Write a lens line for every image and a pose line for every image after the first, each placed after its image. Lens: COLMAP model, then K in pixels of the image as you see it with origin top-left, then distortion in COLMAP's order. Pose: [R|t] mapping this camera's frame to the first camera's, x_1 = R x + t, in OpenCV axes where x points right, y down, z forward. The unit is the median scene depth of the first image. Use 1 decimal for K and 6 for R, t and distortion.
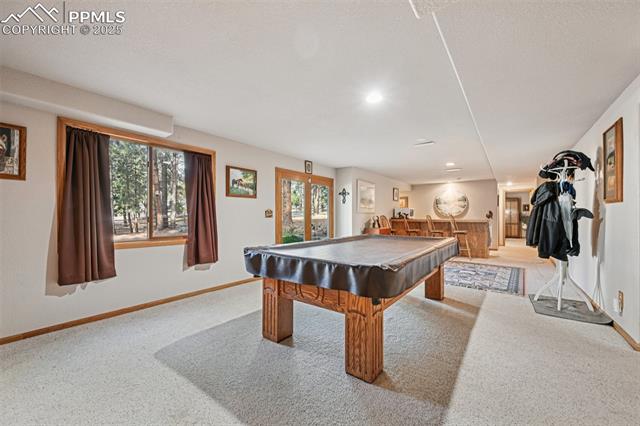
lens RADIAL K [[253.5, 0, 324.3], [0, 253.5, 215.1], [0, 0, 1]] dist [0.007140, -0.000463]
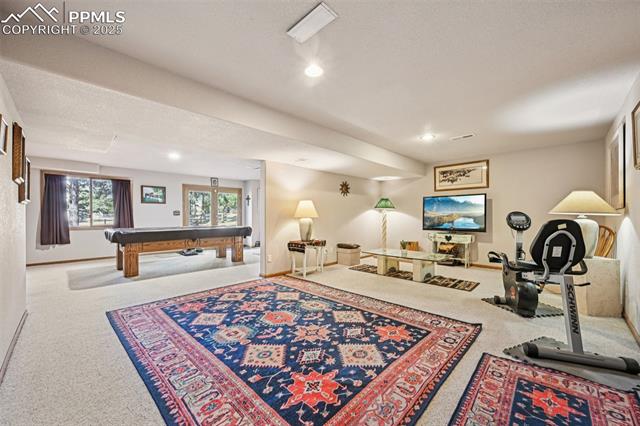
lens RADIAL K [[253.5, 0, 318.5], [0, 253.5, 217.0], [0, 0, 1]] dist [0.007140, -0.000463]
pose [[0.989668, -0.002215, -0.143362, 0.995516], [0.003520, 0.999955, 0.008847, 0.008862], [0.143336, -0.009260, 0.989631, -0.514554]]
